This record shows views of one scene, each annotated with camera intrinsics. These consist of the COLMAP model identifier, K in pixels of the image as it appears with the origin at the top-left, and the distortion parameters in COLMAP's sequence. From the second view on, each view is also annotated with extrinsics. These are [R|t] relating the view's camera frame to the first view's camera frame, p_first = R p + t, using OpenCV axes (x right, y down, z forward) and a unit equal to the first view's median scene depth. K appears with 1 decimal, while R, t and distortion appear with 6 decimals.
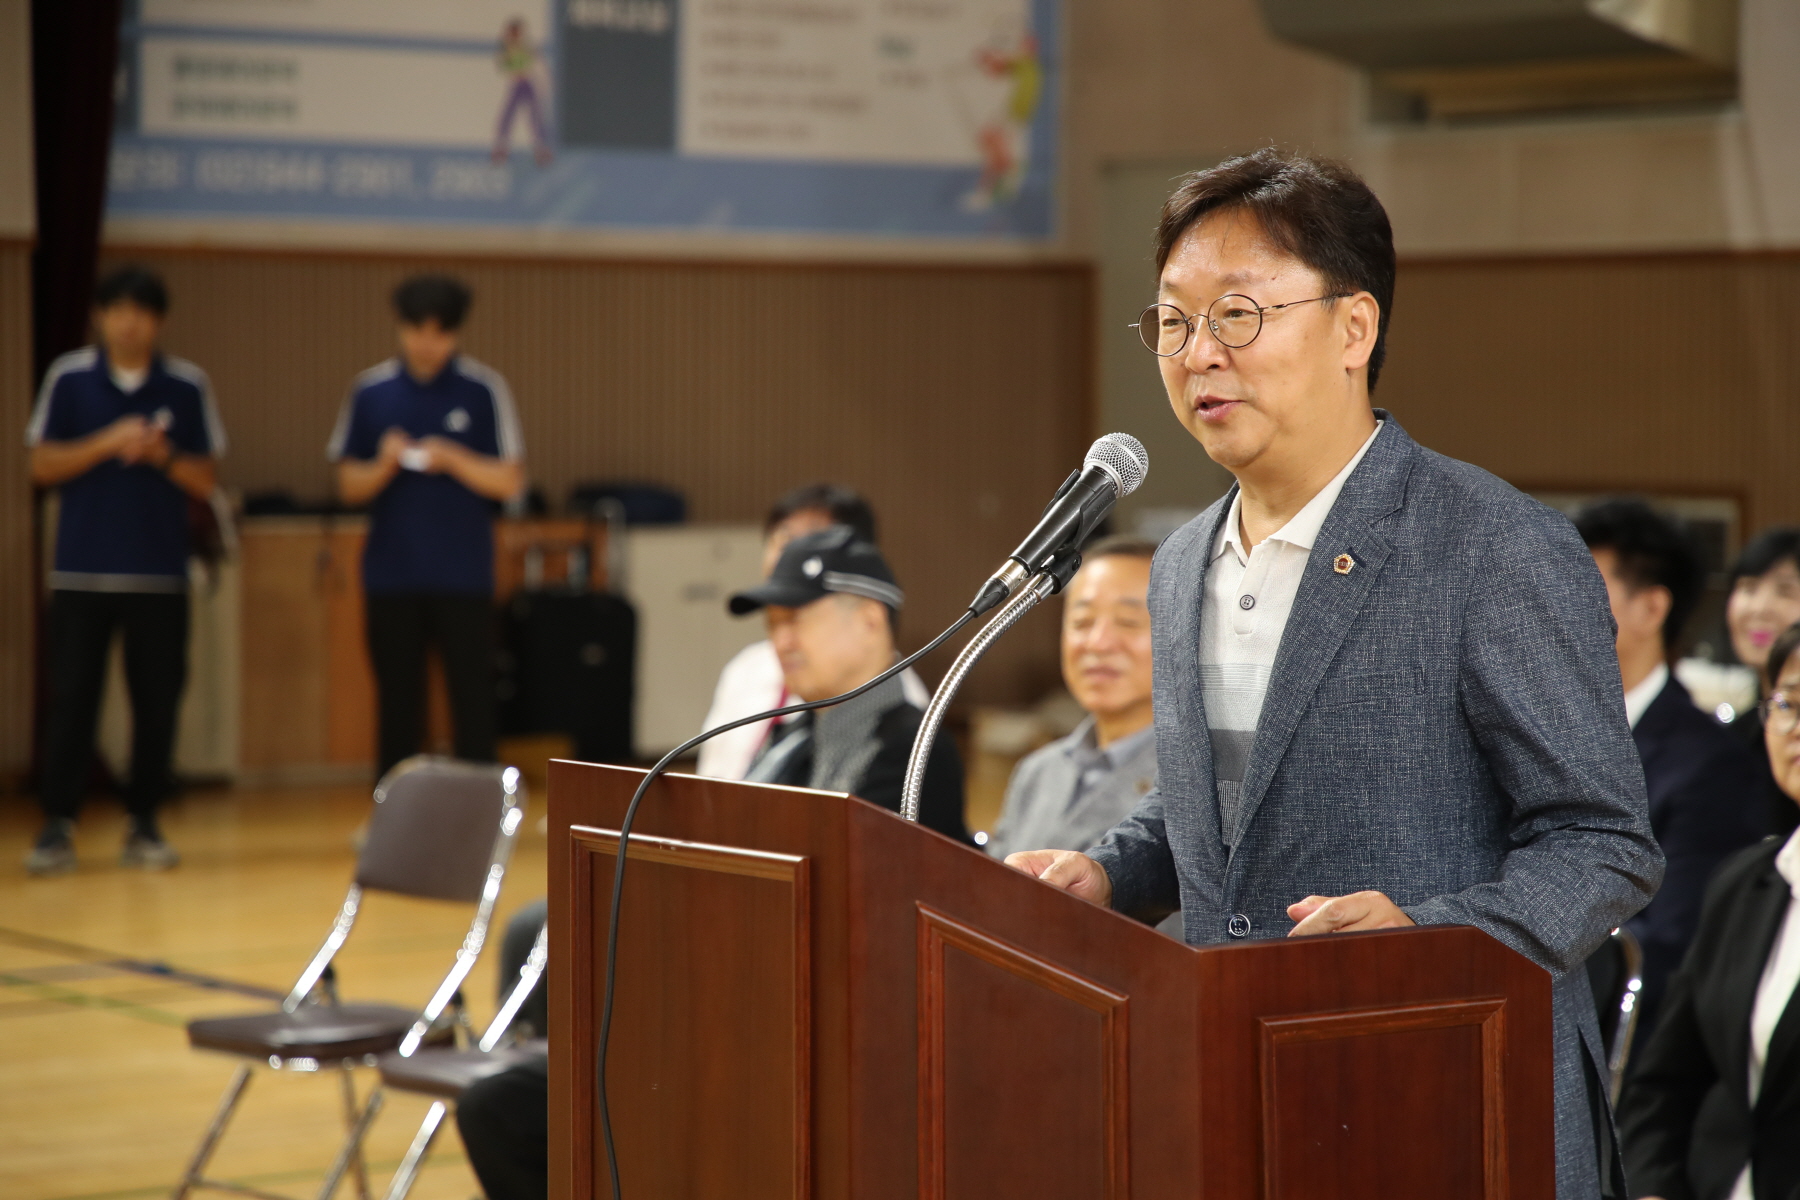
lens RADIAL K [[5280.0, 0, 900.0], [0, 5280.0, 600.0], [0, 0, 1]] dist [0.734280, -1.047731]
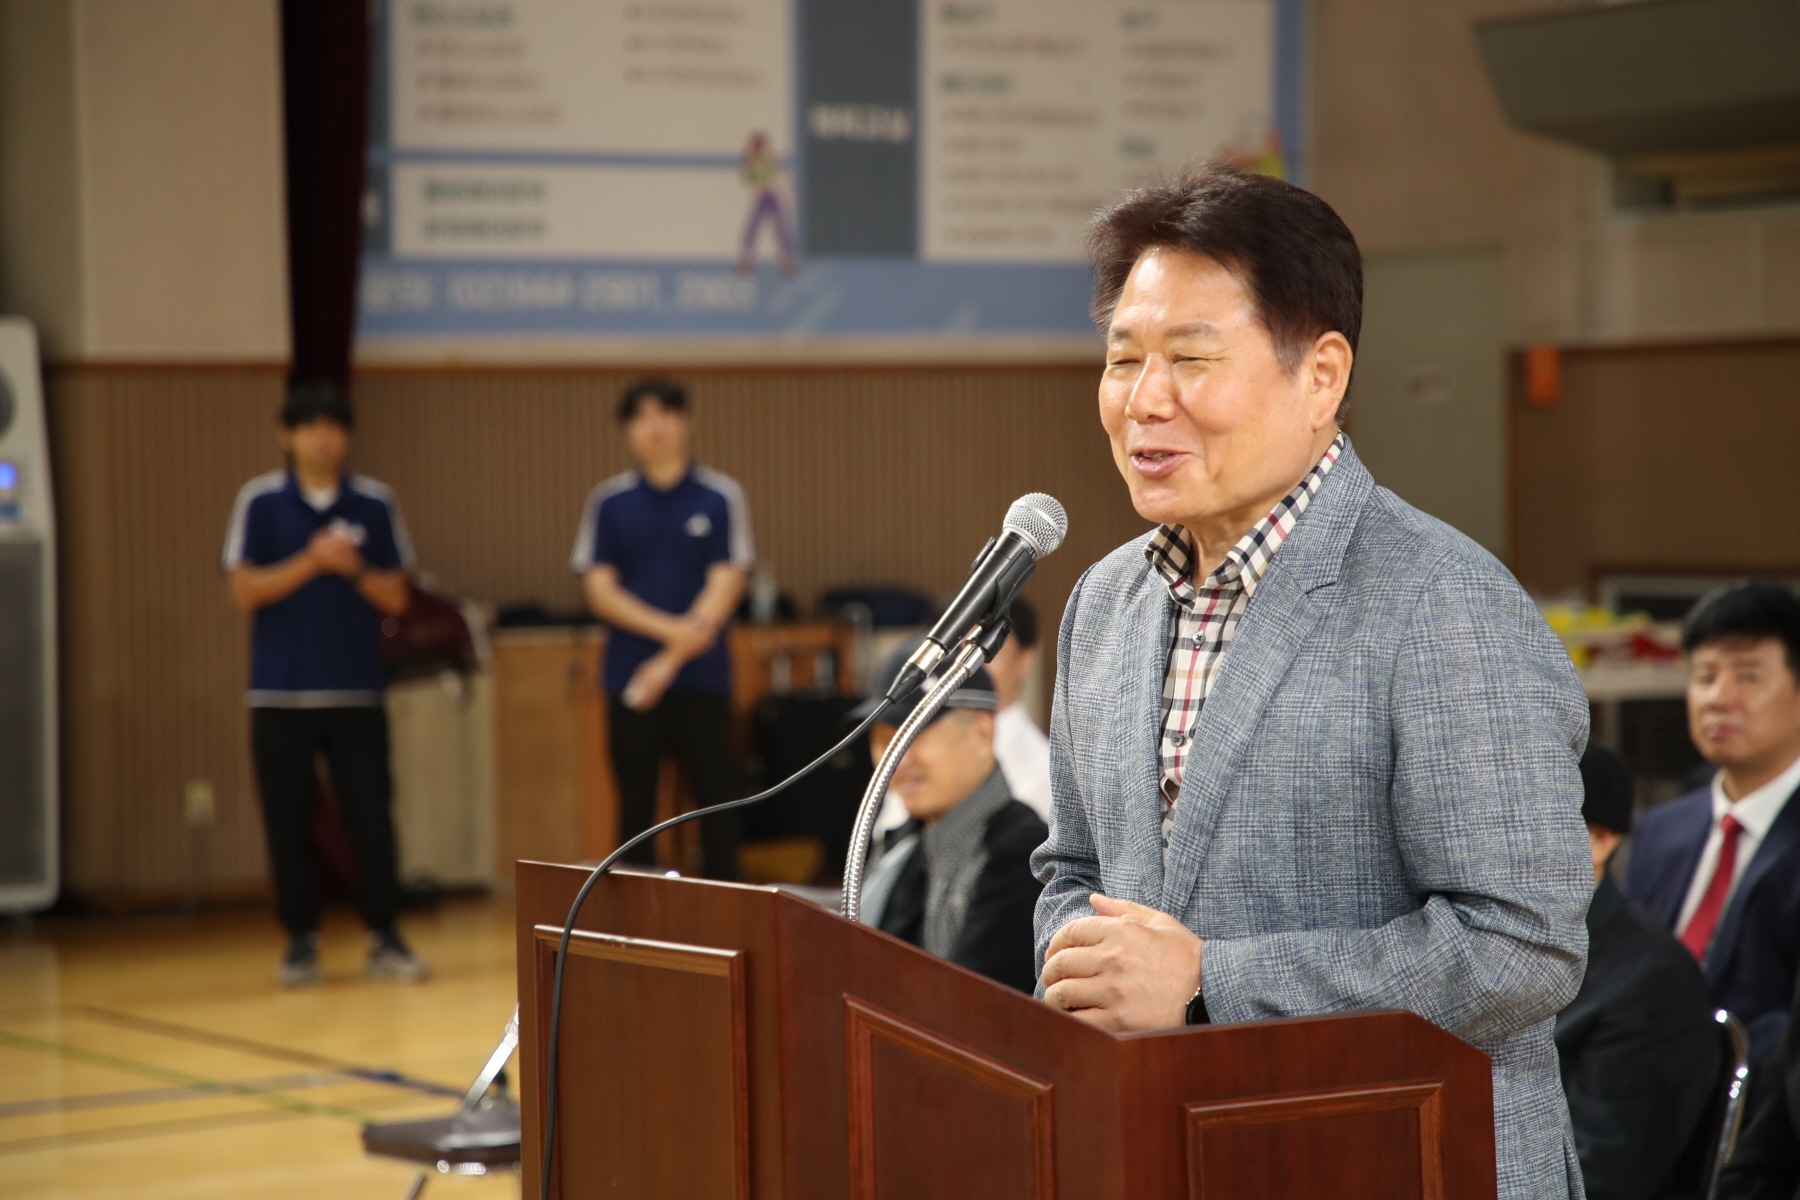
lens RADIAL K [[5280.0, 0, 900.0], [0, 5280.0, 600.0], [0, 0, 1]] dist [0.734280, -1.047731]
pose [[0.997515, -0.021077, -0.067230, 0.033479], [0.019775, 0.999605, -0.019980, 0.000931], [0.067624, 0.018601, 0.997537, -0.003650]]
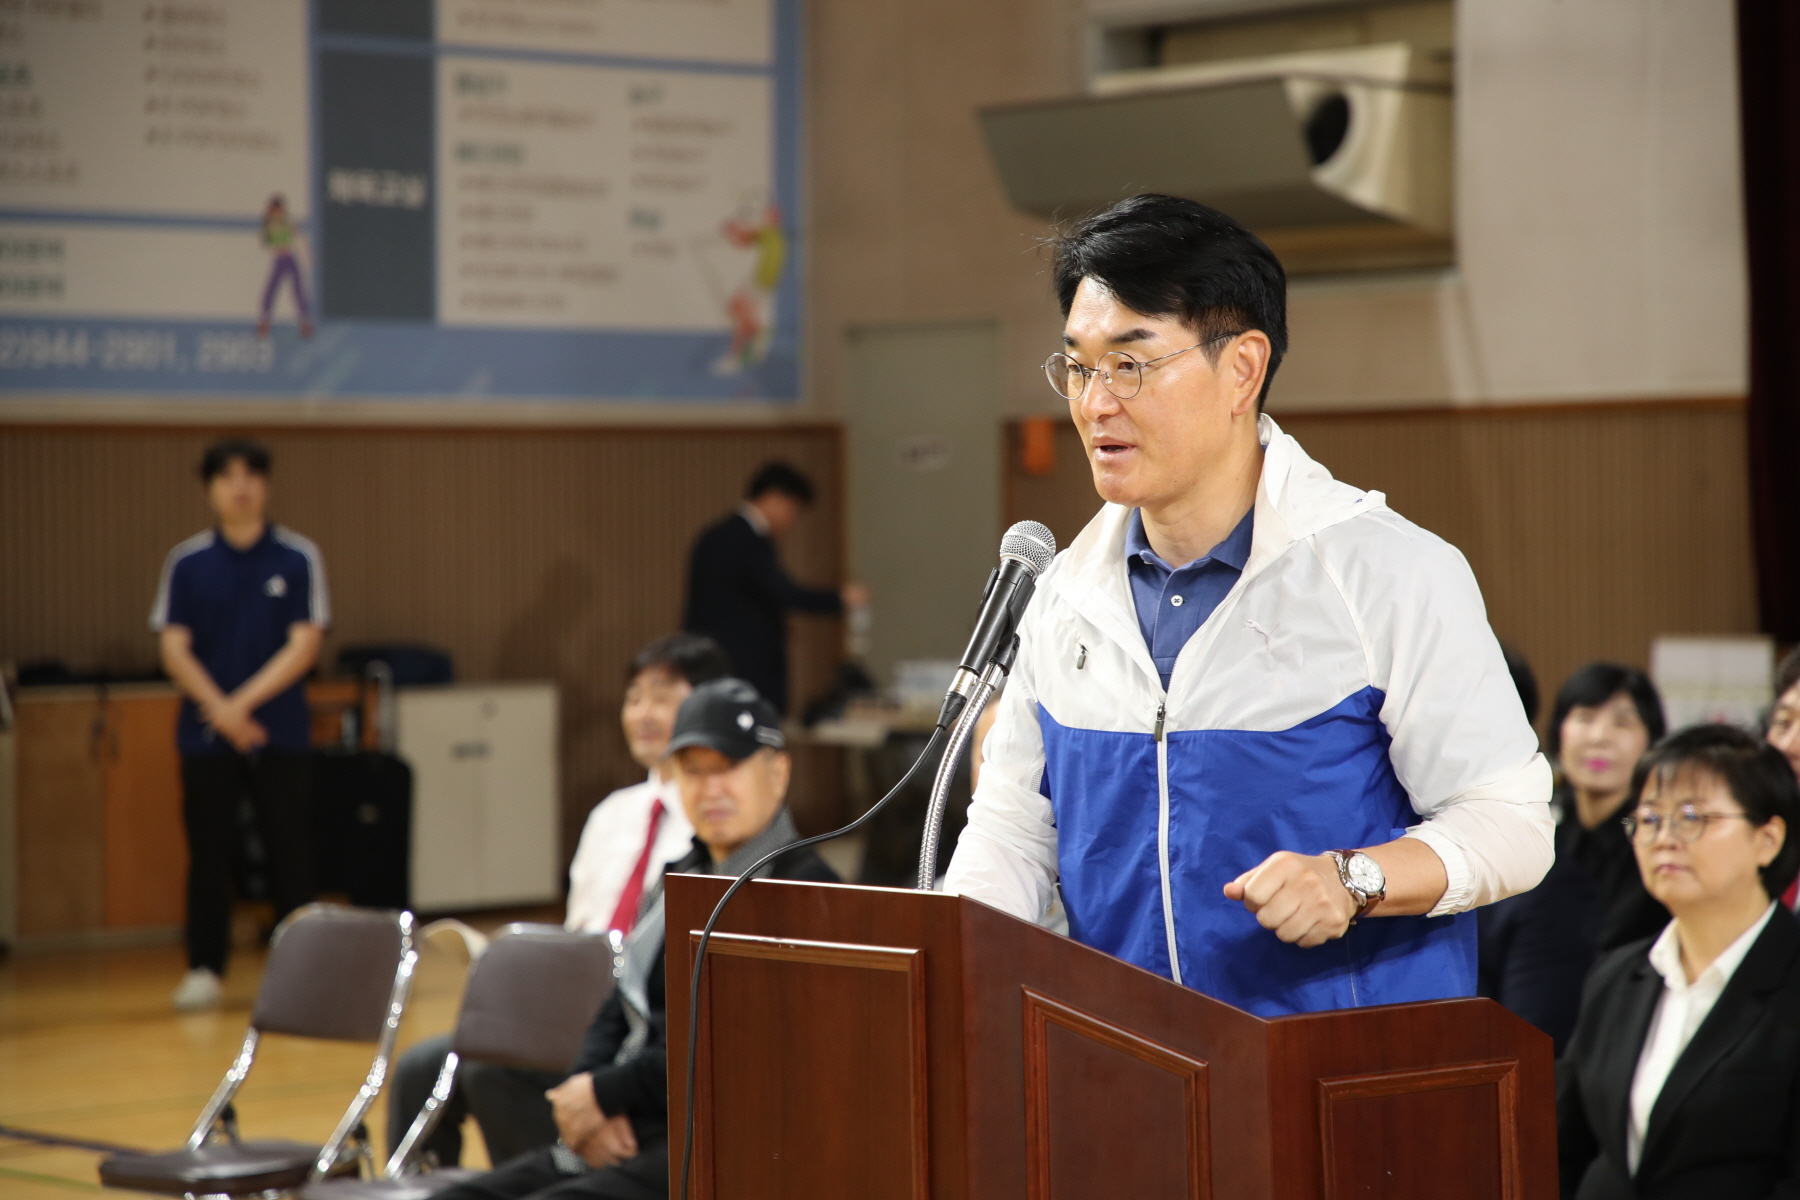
lens RADIAL K [[5347.1, 0, 900.0], [0, 5347.1, 600.0], [0, 0, 1]] dist [0.865321, -3.127739]
pose [[0.997460, -0.018053, 0.068909, -0.041645], [0.020104, 0.999372, -0.029182, 0.002518], [-0.068339, 0.030493, 0.997196, -0.072312]]
